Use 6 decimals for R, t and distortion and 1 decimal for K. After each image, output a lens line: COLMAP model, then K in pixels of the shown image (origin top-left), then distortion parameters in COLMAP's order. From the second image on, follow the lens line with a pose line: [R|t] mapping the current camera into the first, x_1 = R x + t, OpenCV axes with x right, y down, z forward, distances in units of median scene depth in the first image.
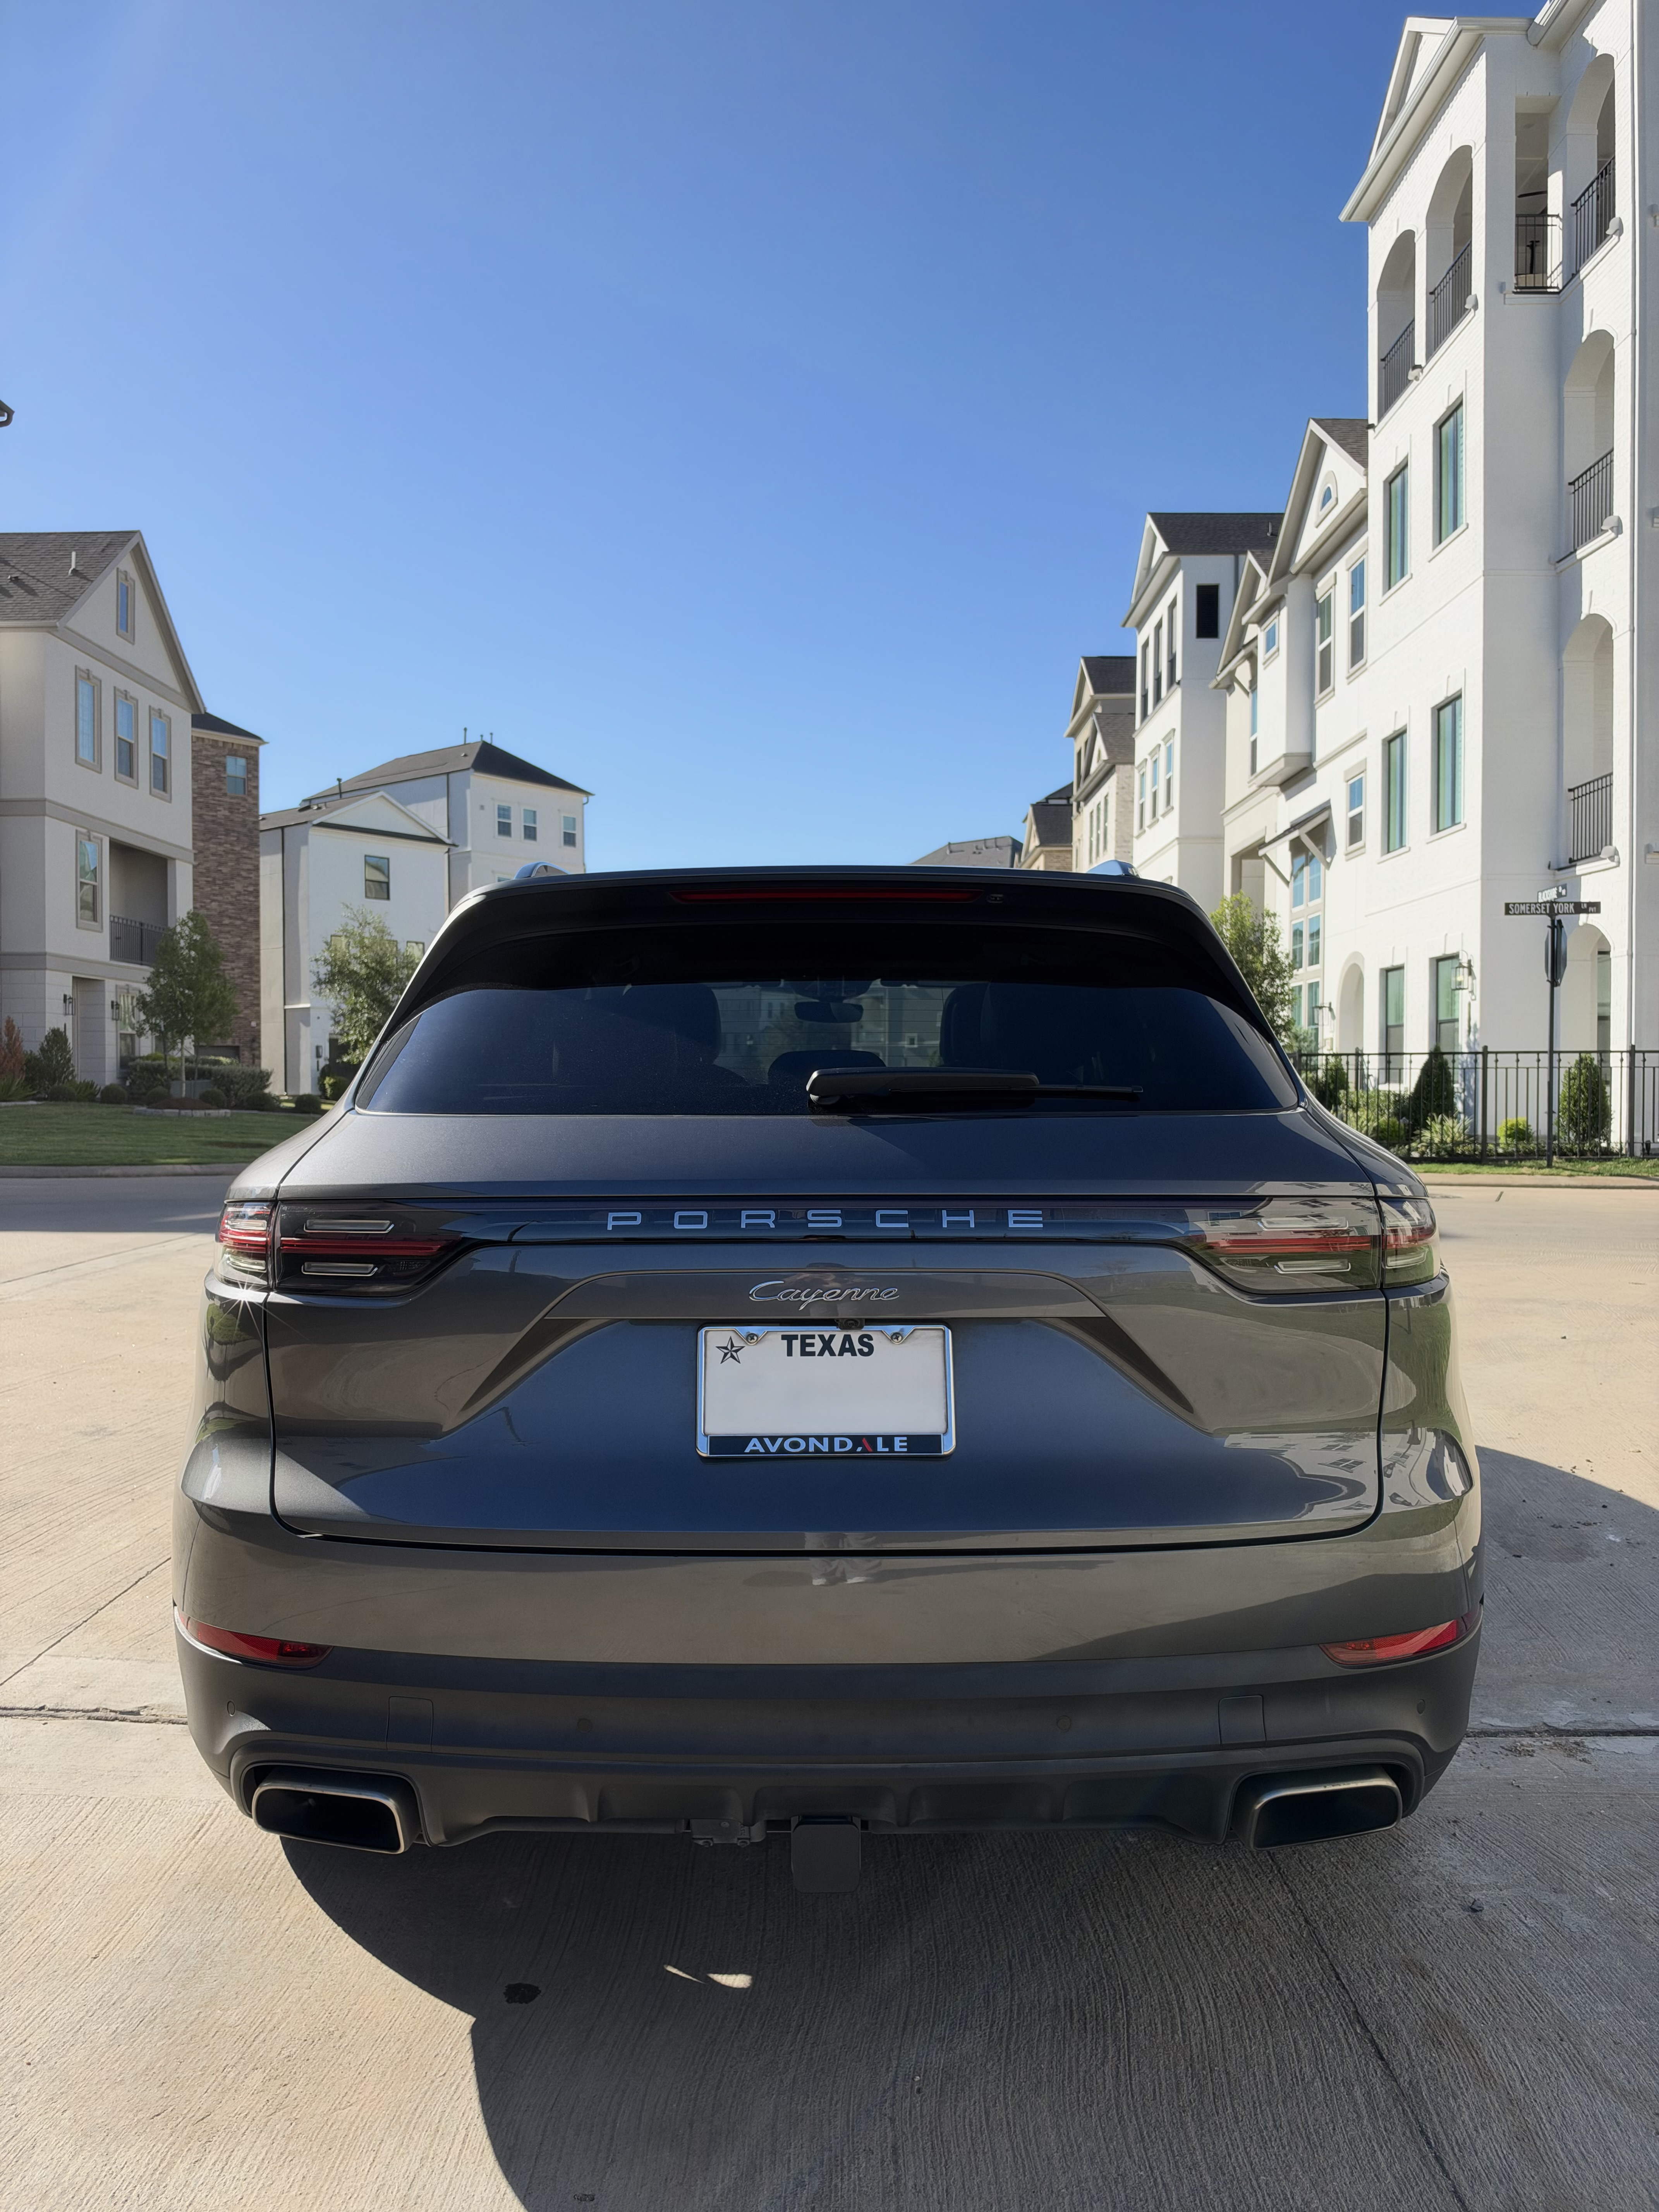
lens RADIAL K [[1597.3, 0, 841.9], [0, 1597.3, 1111.3], [0, 0, 1]] dist [-0.000046, -0.020317]
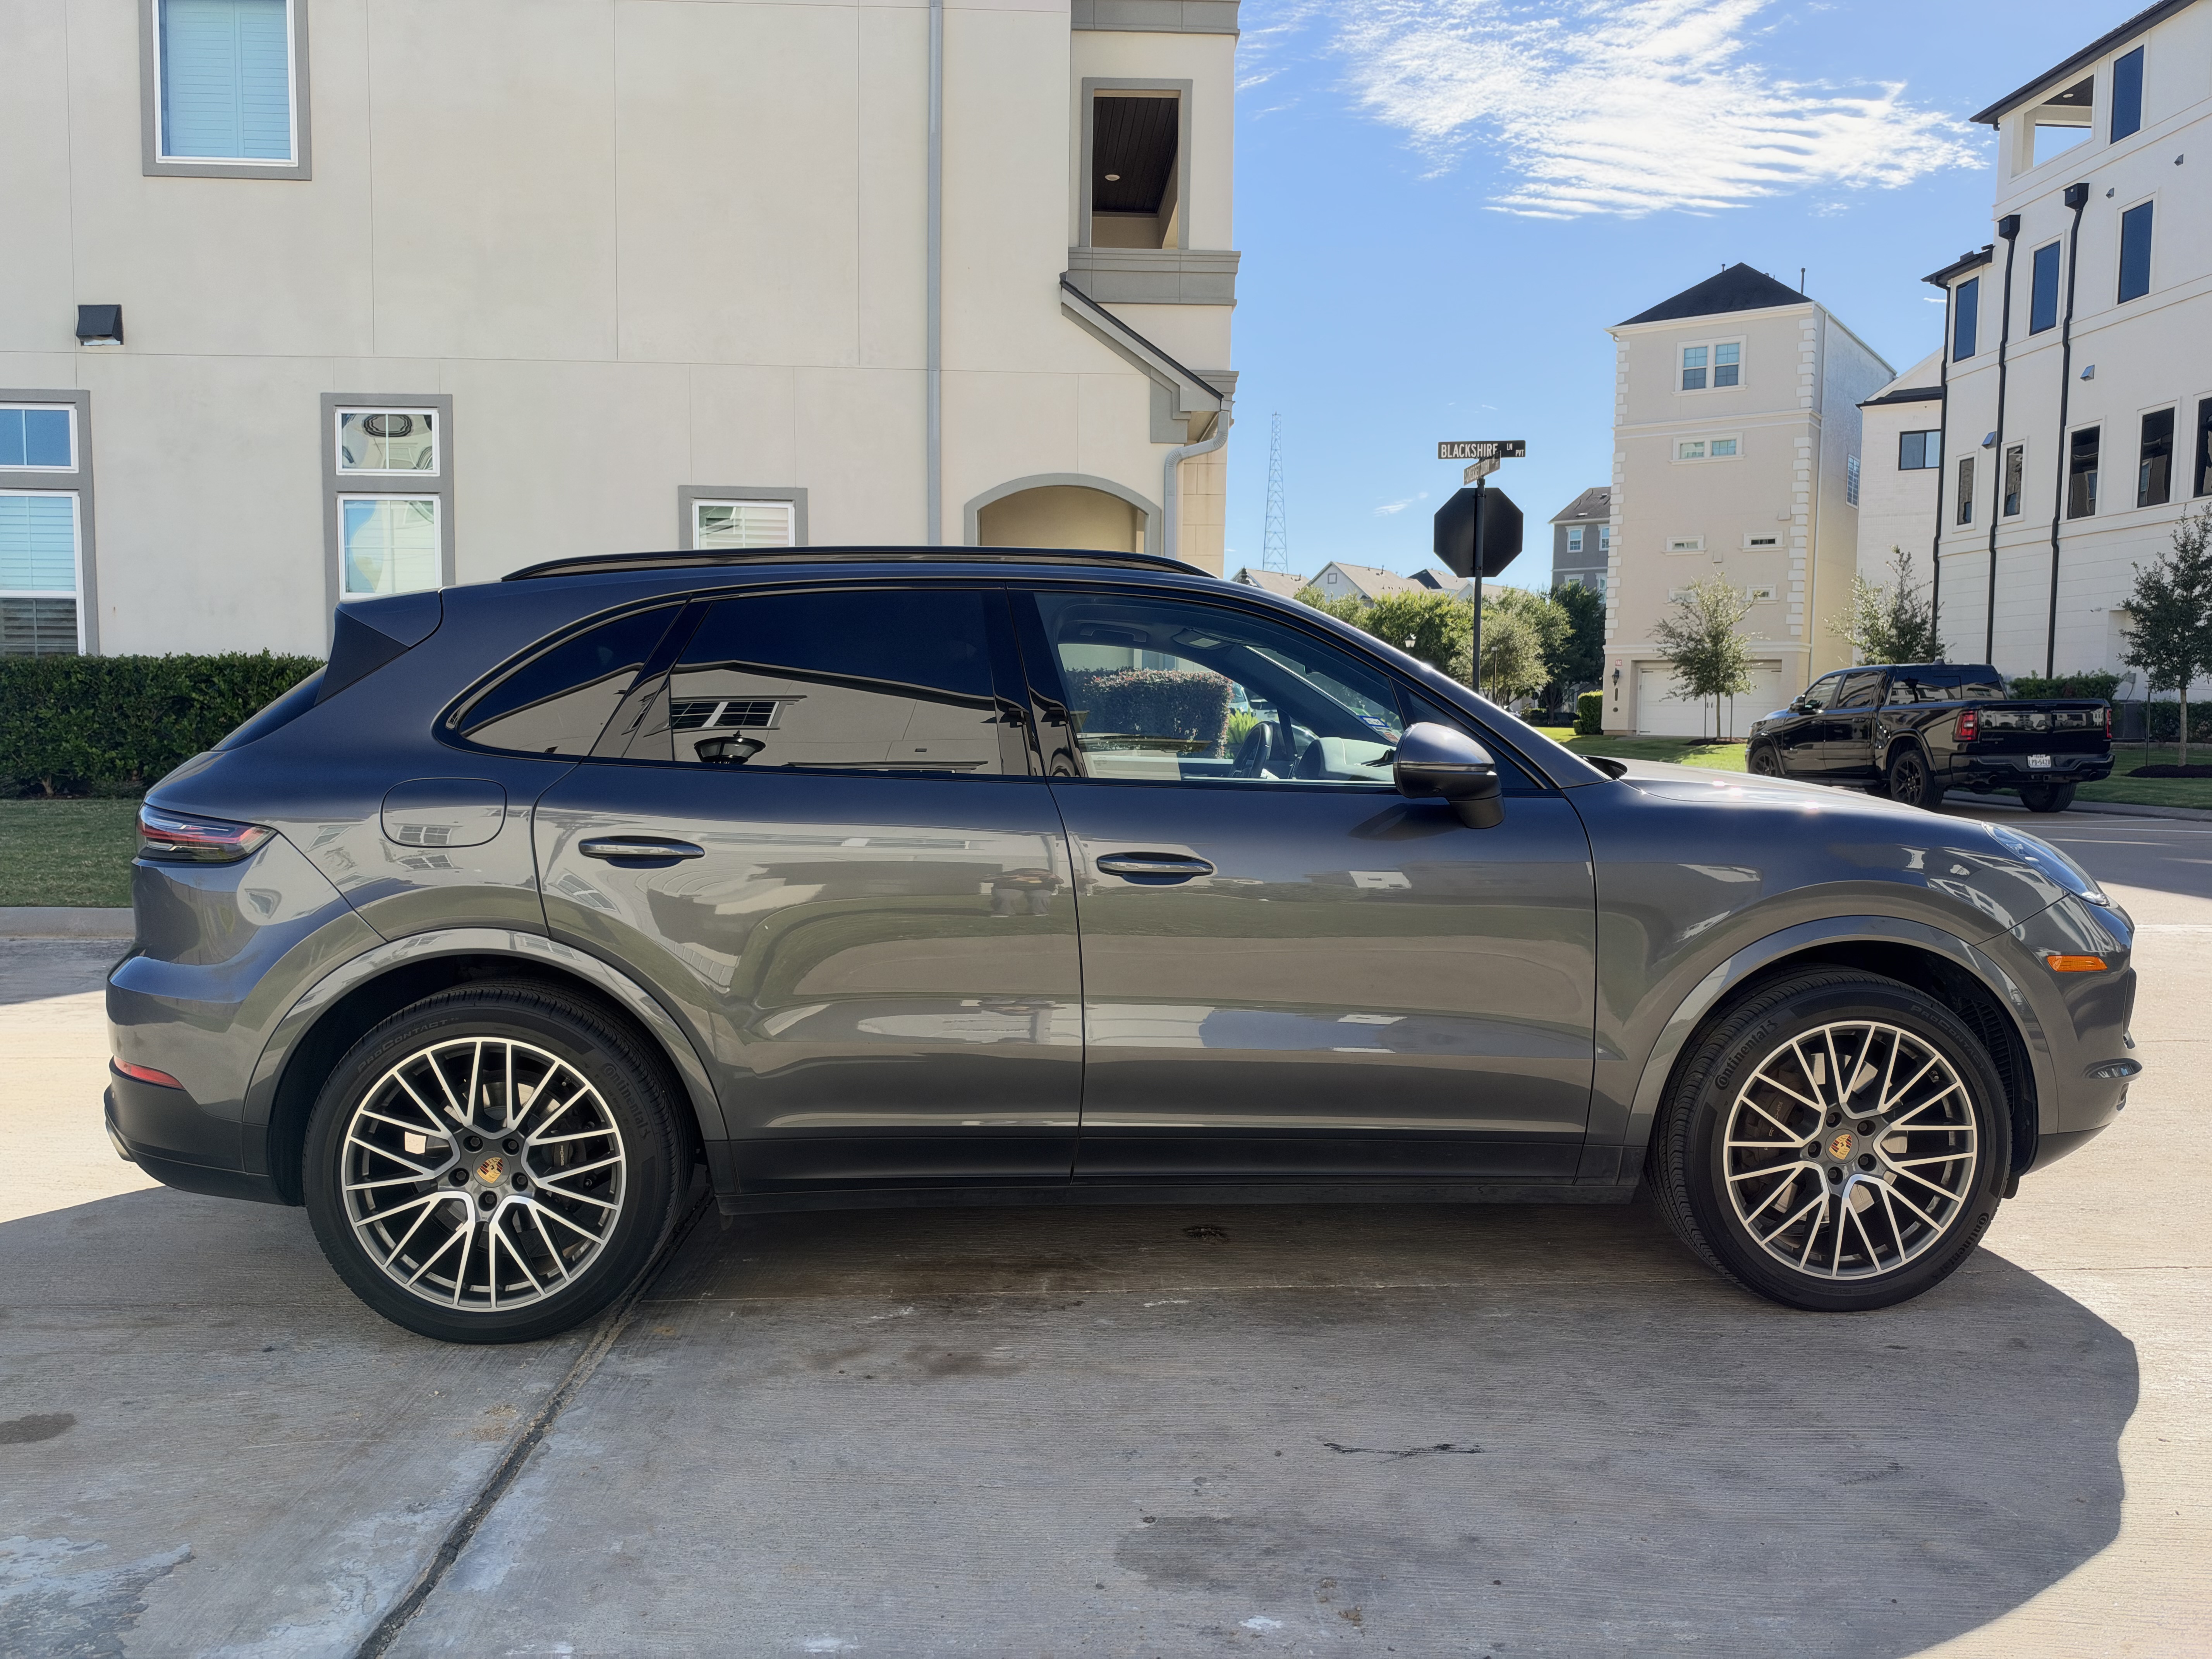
lens RADIAL K [[1597.3, 0, 1118.5], [0, 1597.3, 843.8], [0, 0, 1]] dist [-0.000046, -0.020317]
pose [[0.067202, 0.085877, -0.994037, 0.159718], [-0.026330, 0.996095, 0.084275, -0.005869], [0.997392, 0.020510, 0.069201, 0.146778]]
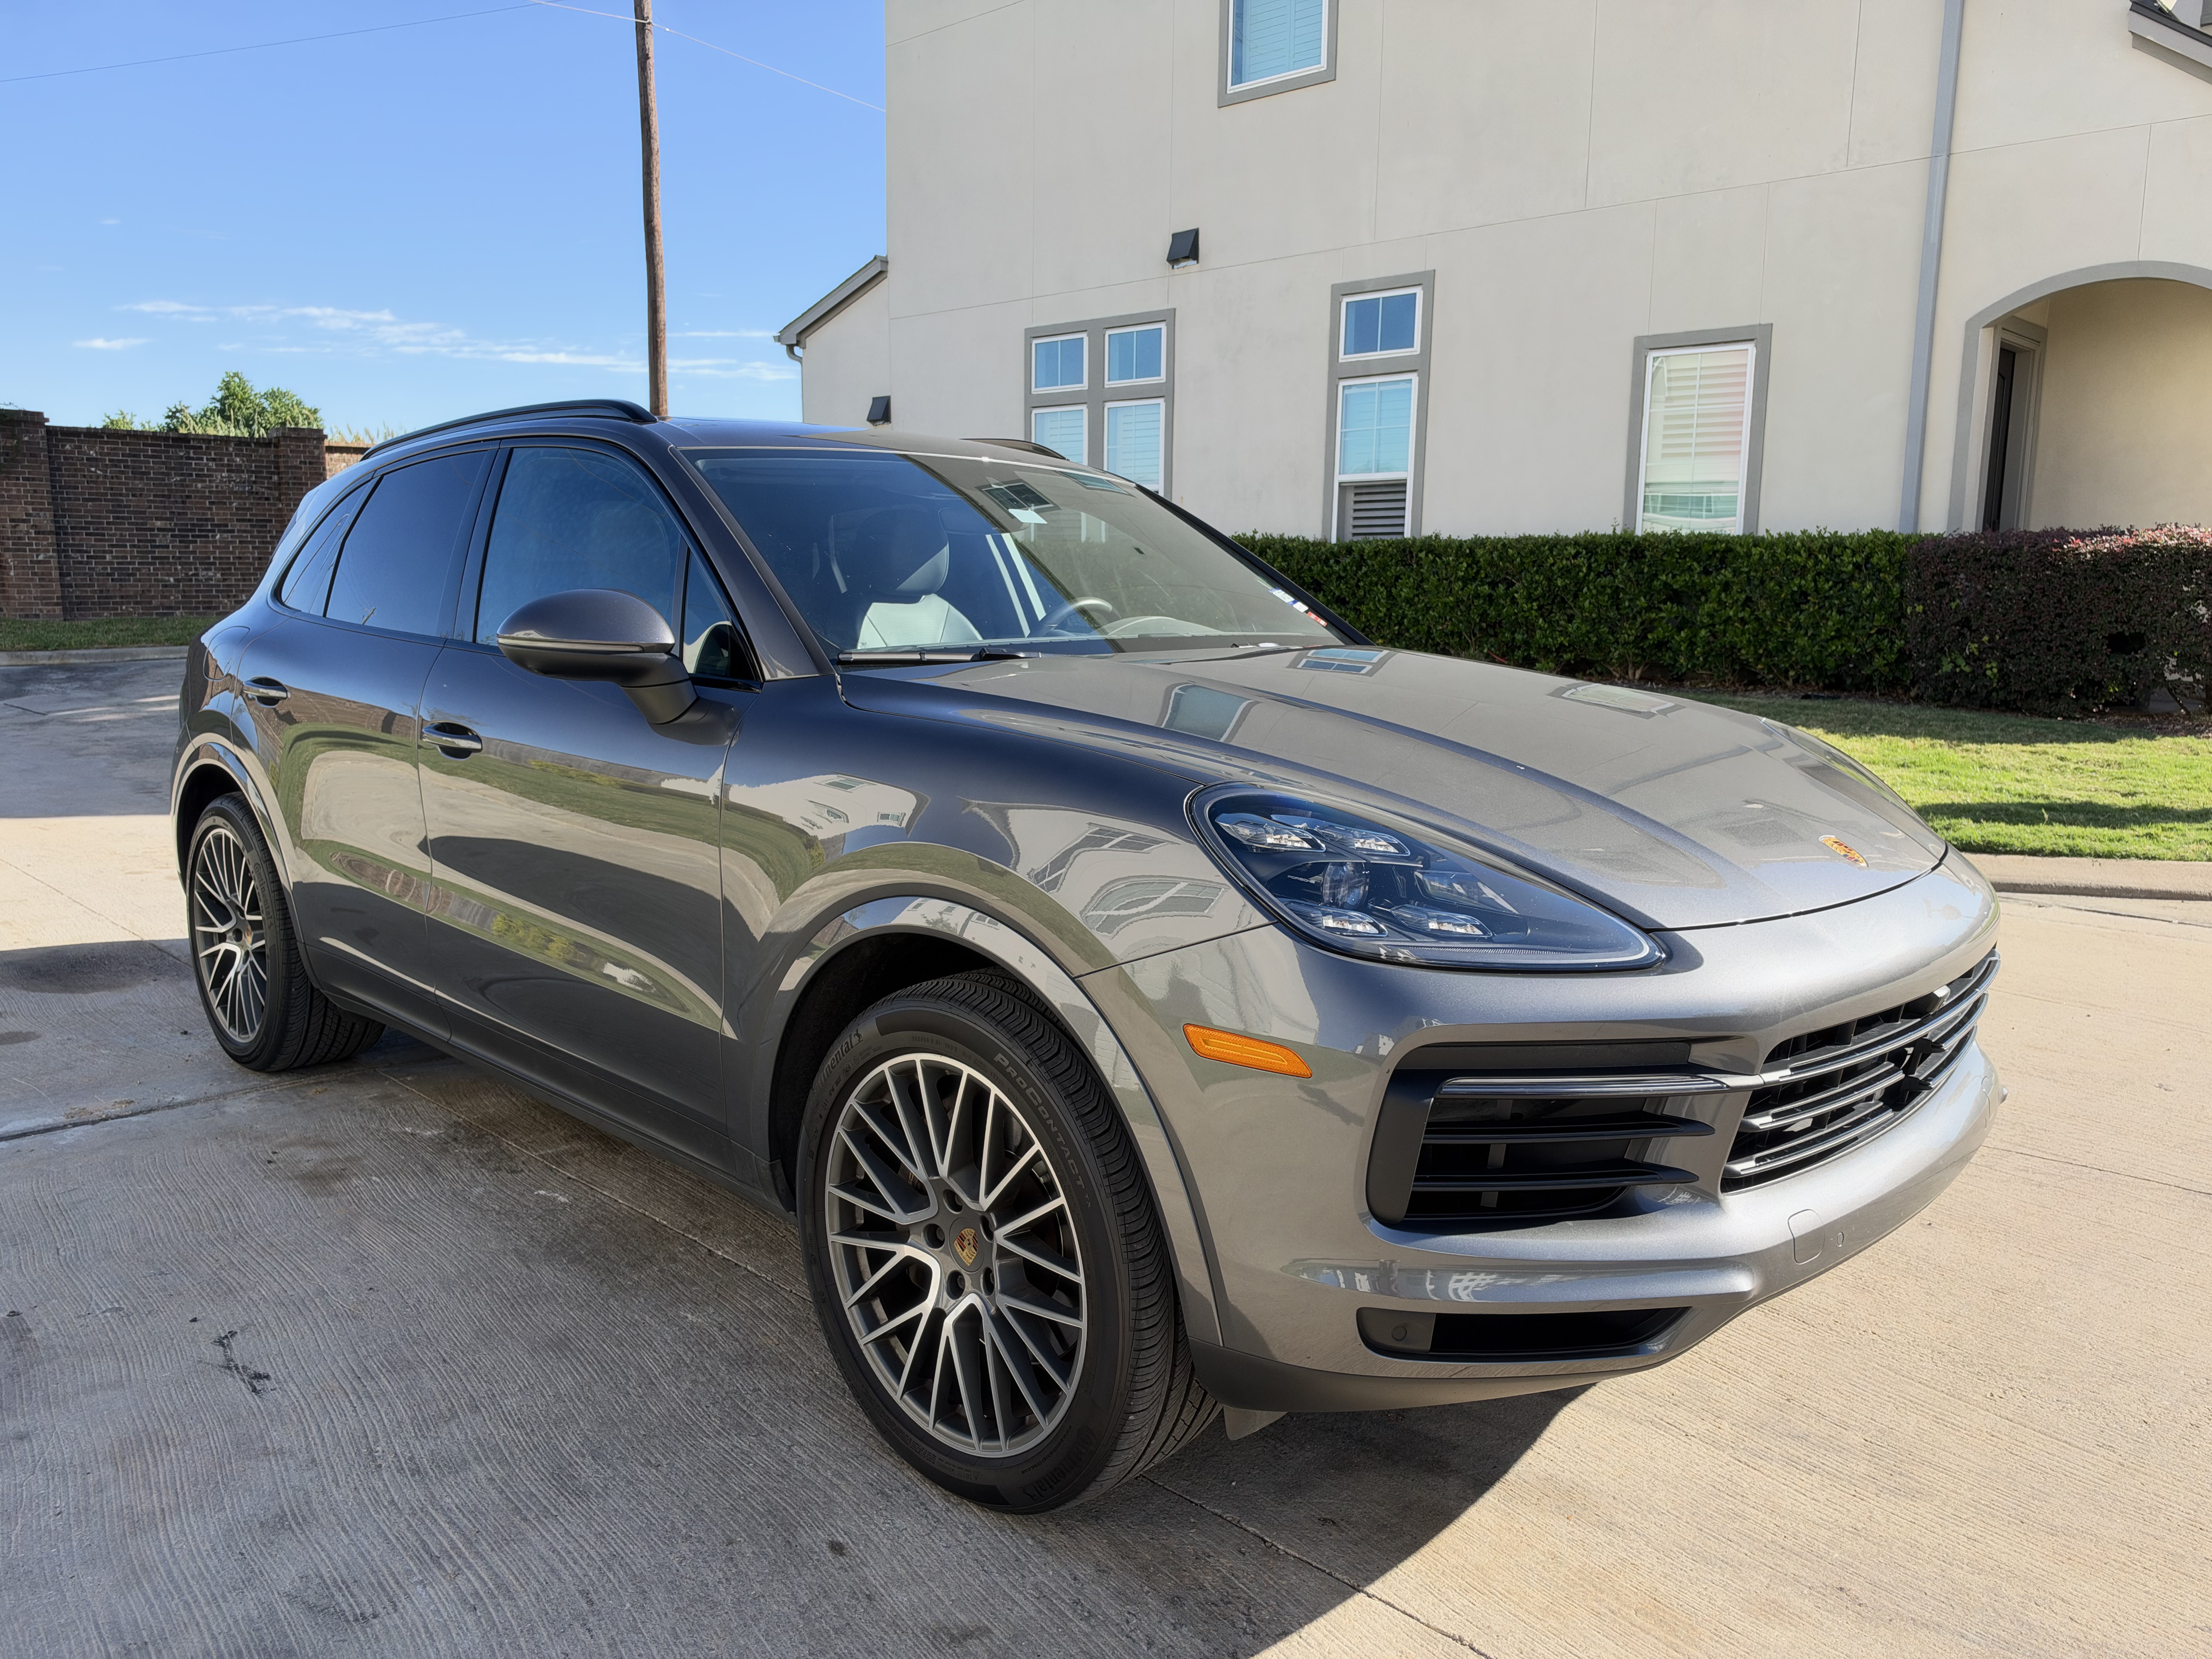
lens RADIAL K [[1597.3, 0, 1099.1], [0, 1597.3, 864.3], [0, 0, 1]] dist [-0.000046, -0.020317]
pose [[-0.693967, 0.125197, -0.709038, 0.087745], [-0.018101, 0.981421, 0.191009, -0.007987], [0.719779, 0.145389, -0.678808, 0.276696]]
